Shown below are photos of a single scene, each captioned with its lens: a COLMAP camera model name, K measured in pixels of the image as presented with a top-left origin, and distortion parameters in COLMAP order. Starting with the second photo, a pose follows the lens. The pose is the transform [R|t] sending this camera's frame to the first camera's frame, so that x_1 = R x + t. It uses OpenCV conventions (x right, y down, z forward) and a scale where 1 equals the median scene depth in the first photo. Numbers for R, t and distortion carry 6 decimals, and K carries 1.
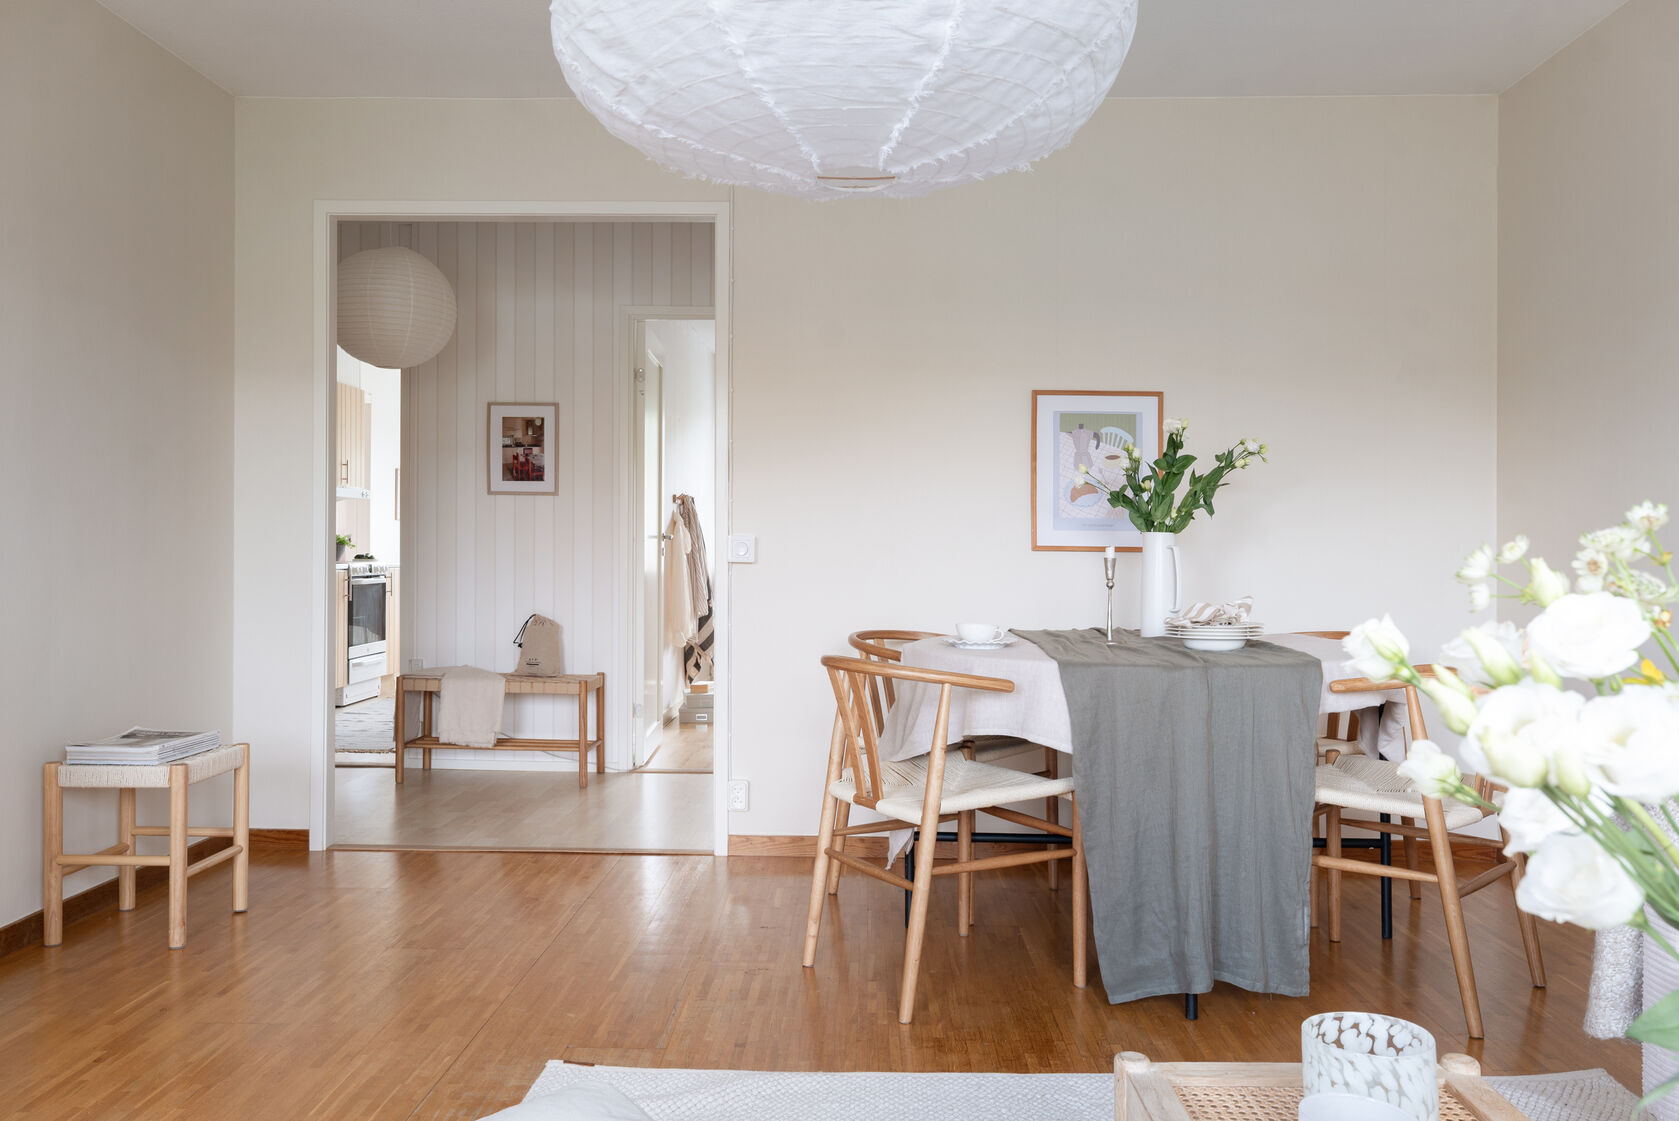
lens RADIAL K [[1246.7, 0, 839.8], [0, 1246.7, 559.4], [0, 0, 1]] dist [0.001257, 0.000119]
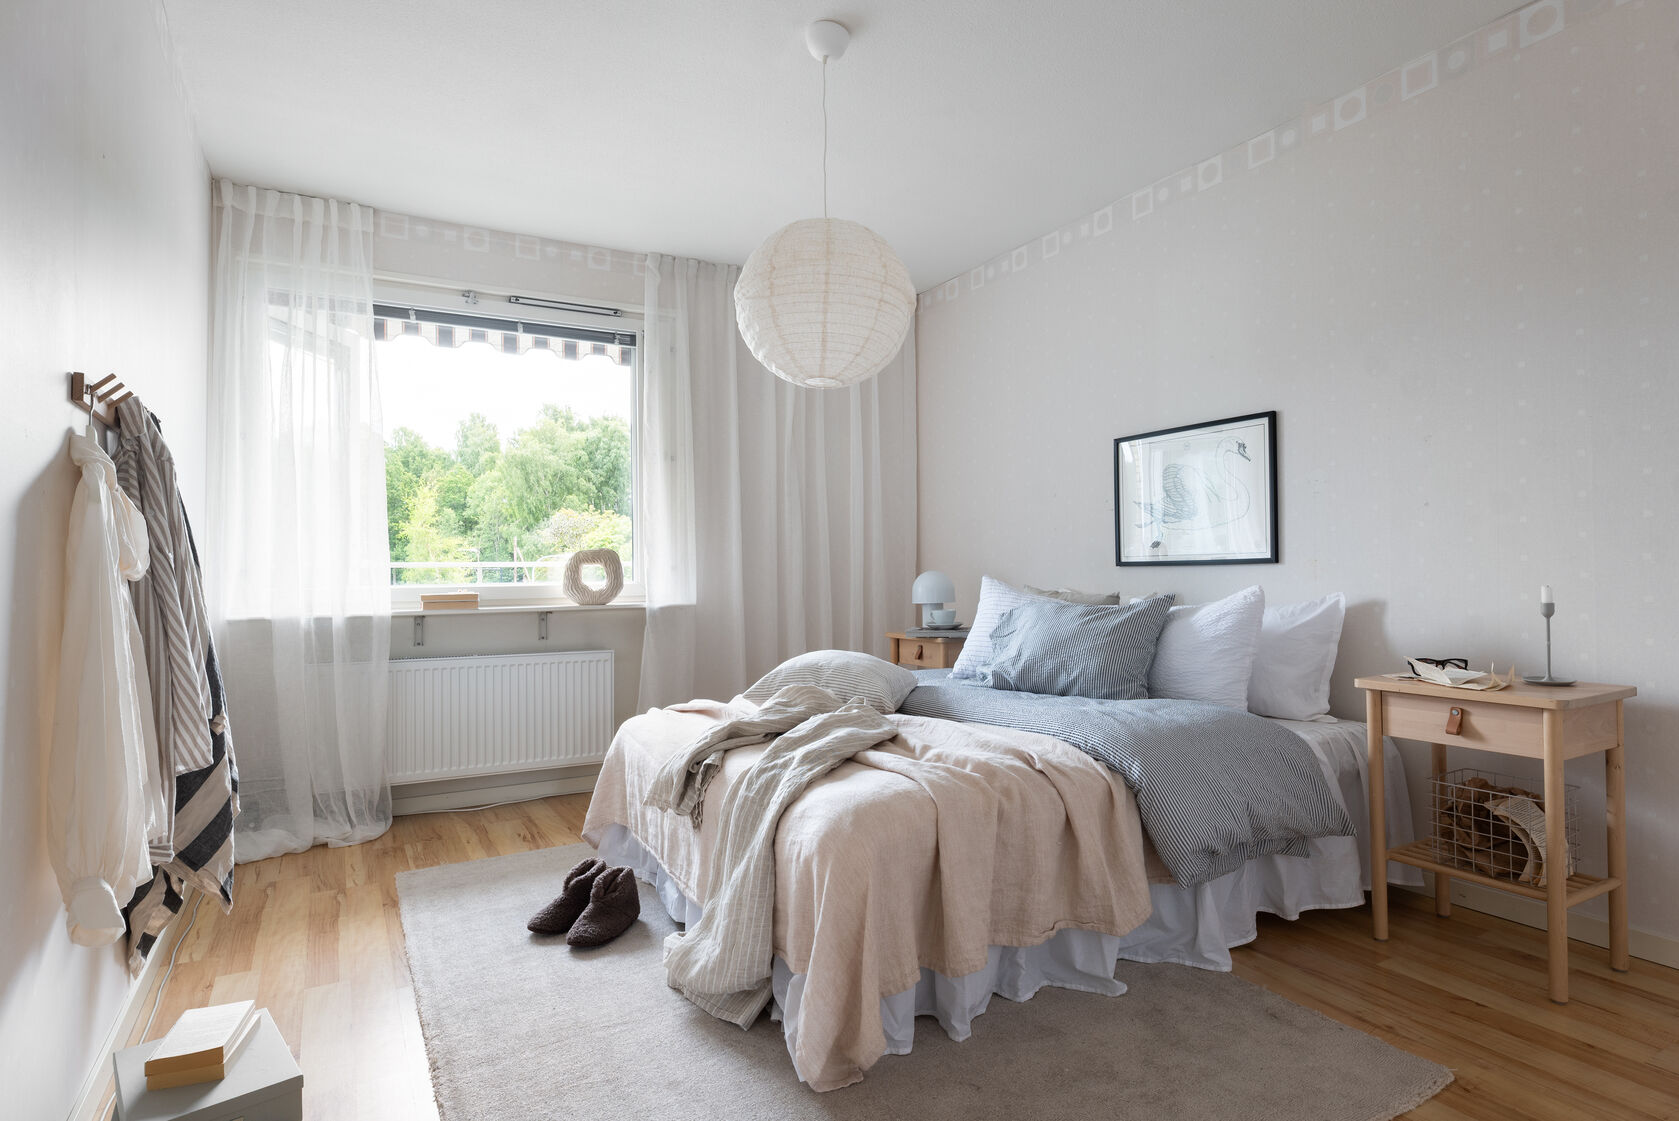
lens RADIAL K [[915.8, 0, 840.2], [0, 915.8, 564.0], [0, 0, 1]] dist [0.001902, 0.000405]
pose [[0.862979, 0.000543, 0.505240, -0.085656], [0.008482, 0.999843, -0.015563, -0.003774], [-0.505169, 0.017716, 0.862839, 0.713028]]
